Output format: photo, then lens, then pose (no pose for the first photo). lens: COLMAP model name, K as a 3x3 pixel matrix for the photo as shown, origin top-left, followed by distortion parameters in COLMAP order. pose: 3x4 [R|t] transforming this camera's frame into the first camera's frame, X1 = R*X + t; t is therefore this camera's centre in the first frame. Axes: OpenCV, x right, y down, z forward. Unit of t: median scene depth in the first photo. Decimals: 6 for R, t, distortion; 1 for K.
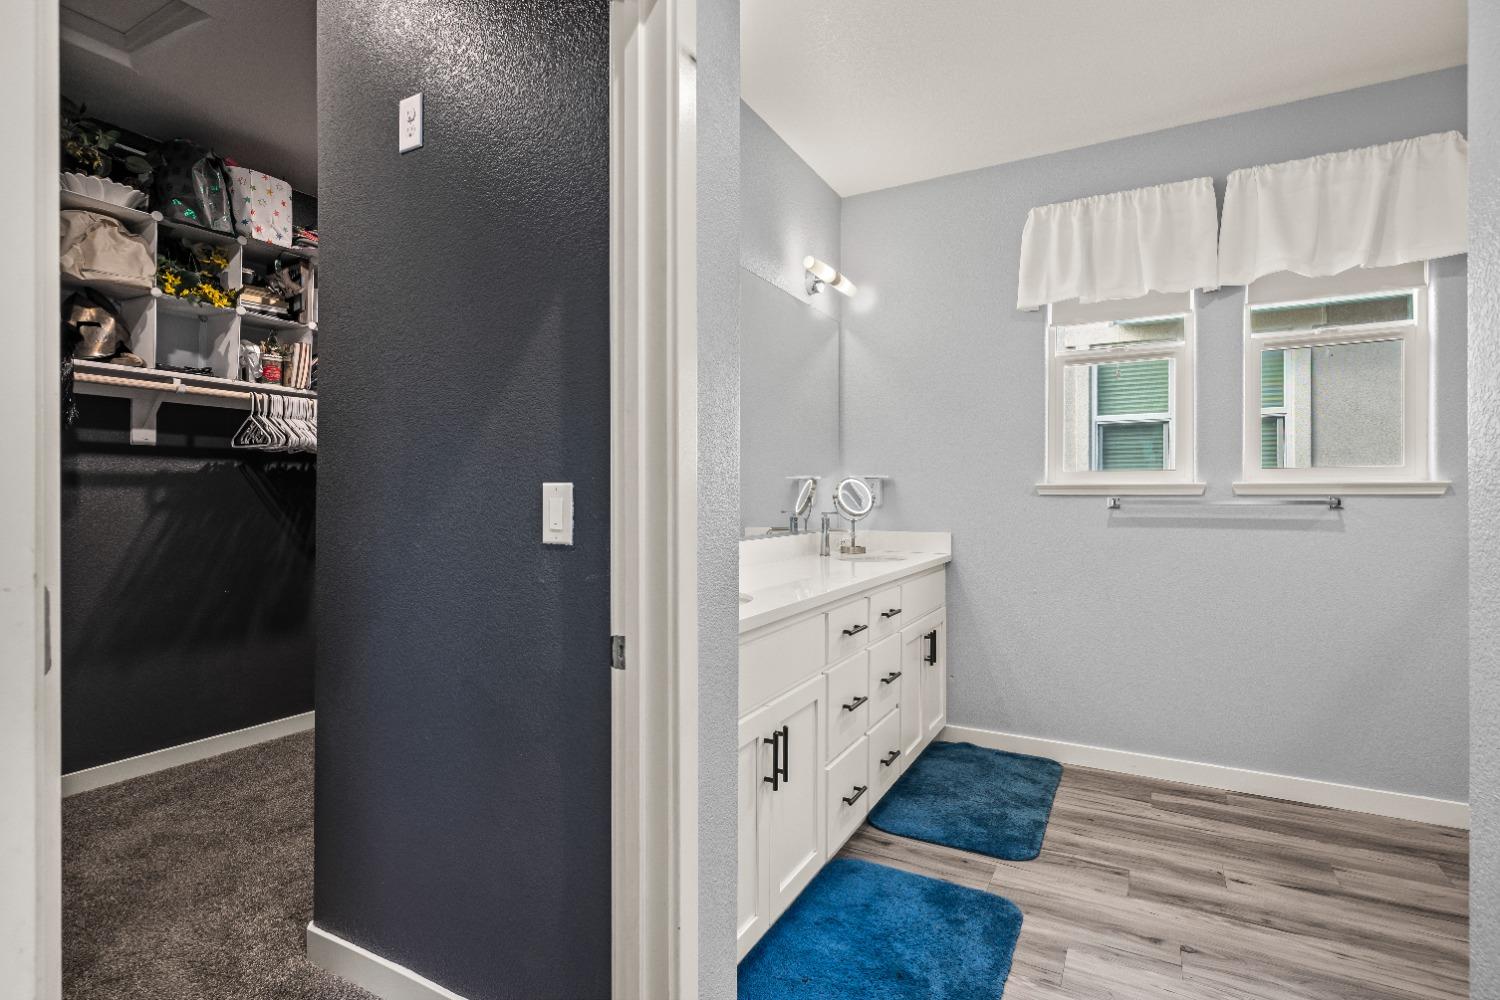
lens RADIAL K [[720.5, 0, 752.9], [0, 720.5, 505.5], [0, 0, 1]] dist [-0.001057, 0.000937]
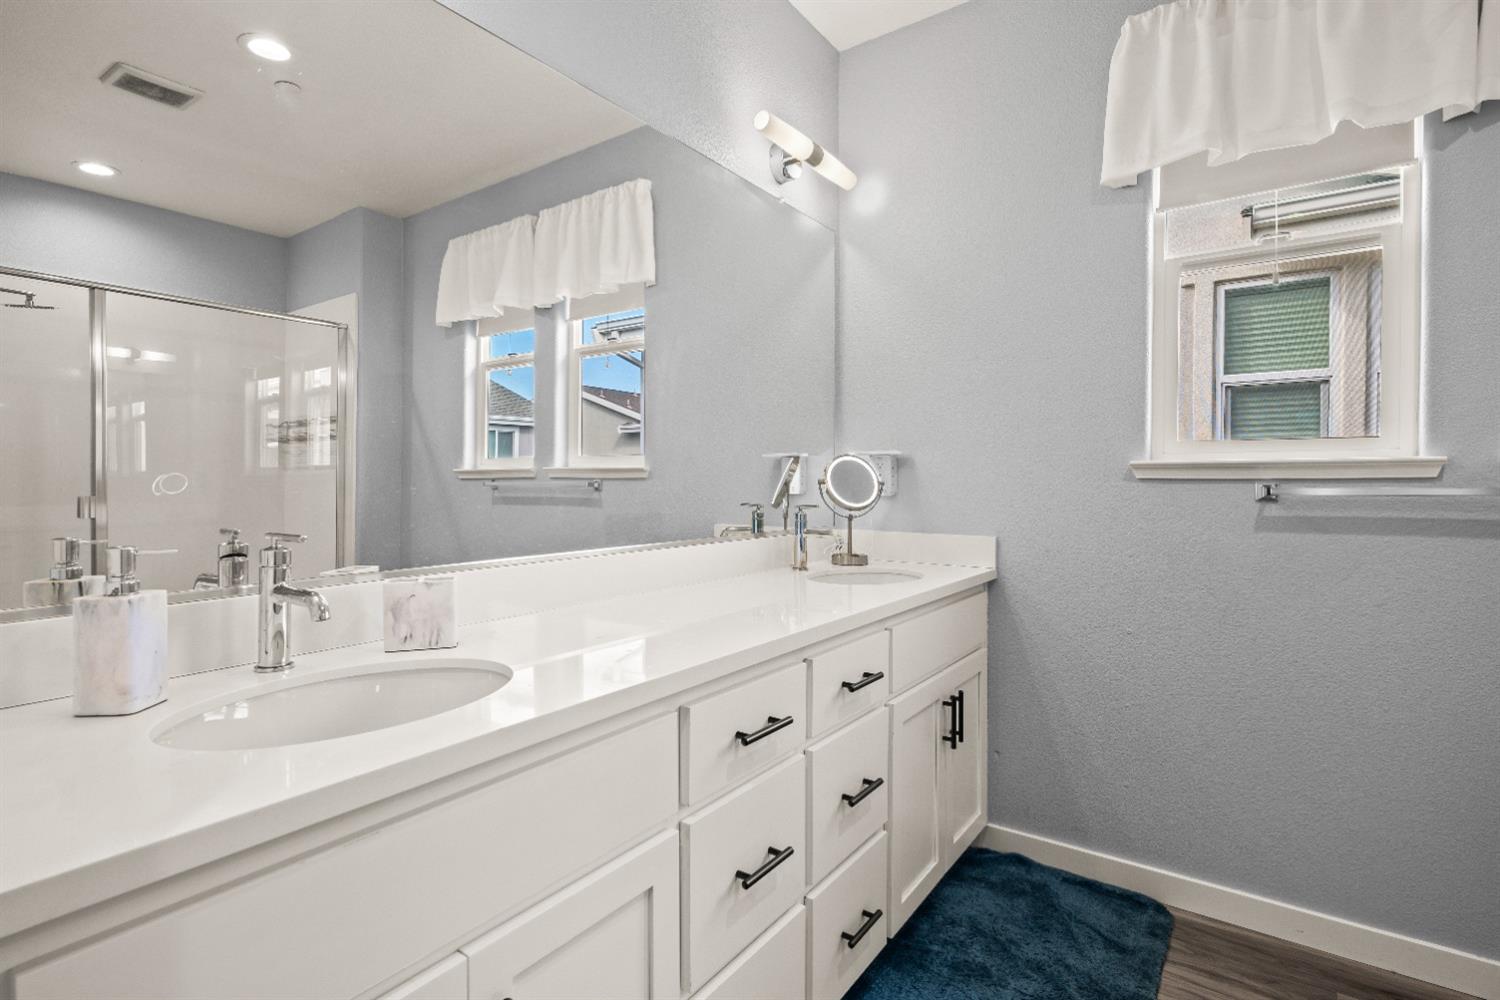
lens RADIAL K [[727.1, 0, 750.0], [0, 727.1, 500.0], [0, 0, 1]] dist [-0.000133, 0.000802]
pose [[0.992718, 0.002029, -0.120447, 0.137106], [-0.000799, 0.999947, 0.010264, -0.002447], [0.120462, -0.010094, 0.992667, 0.324326]]
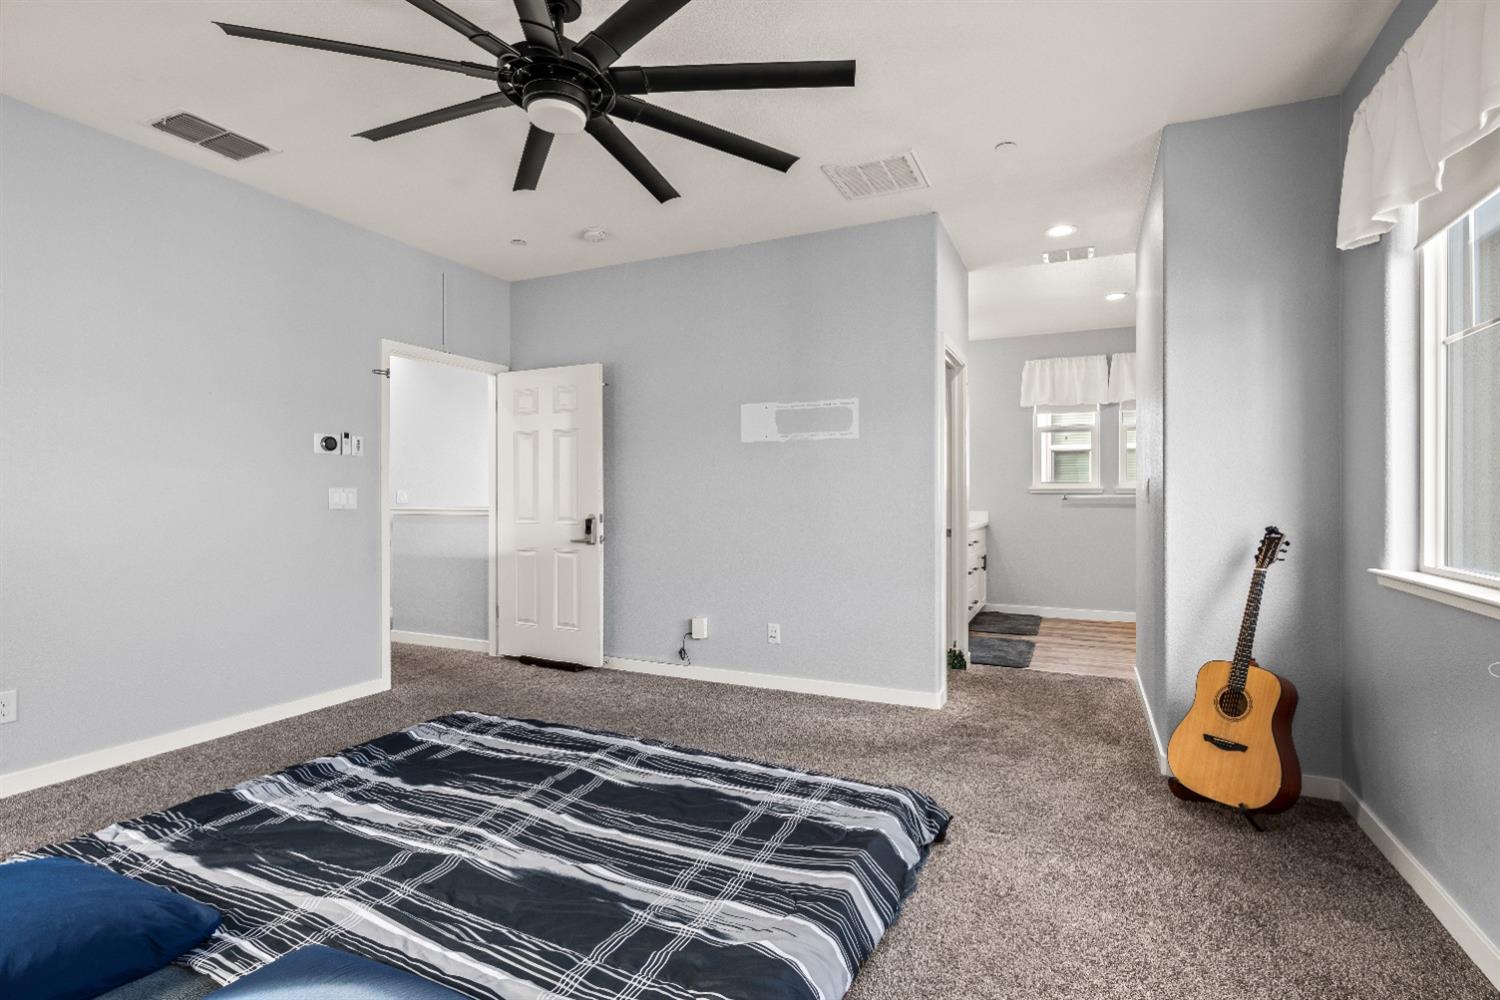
lens RADIAL K [[727.1, 0, 750.0], [0, 727.1, 500.0], [0, 0, 1]] dist [-0.000133, 0.000802]
pose [[0.997711, -0.000826, 0.067621, -0.570004], [0.000595, 0.999994, 0.003444, -0.001227], [-0.067624, -0.003396, 0.997705, -1.082010]]
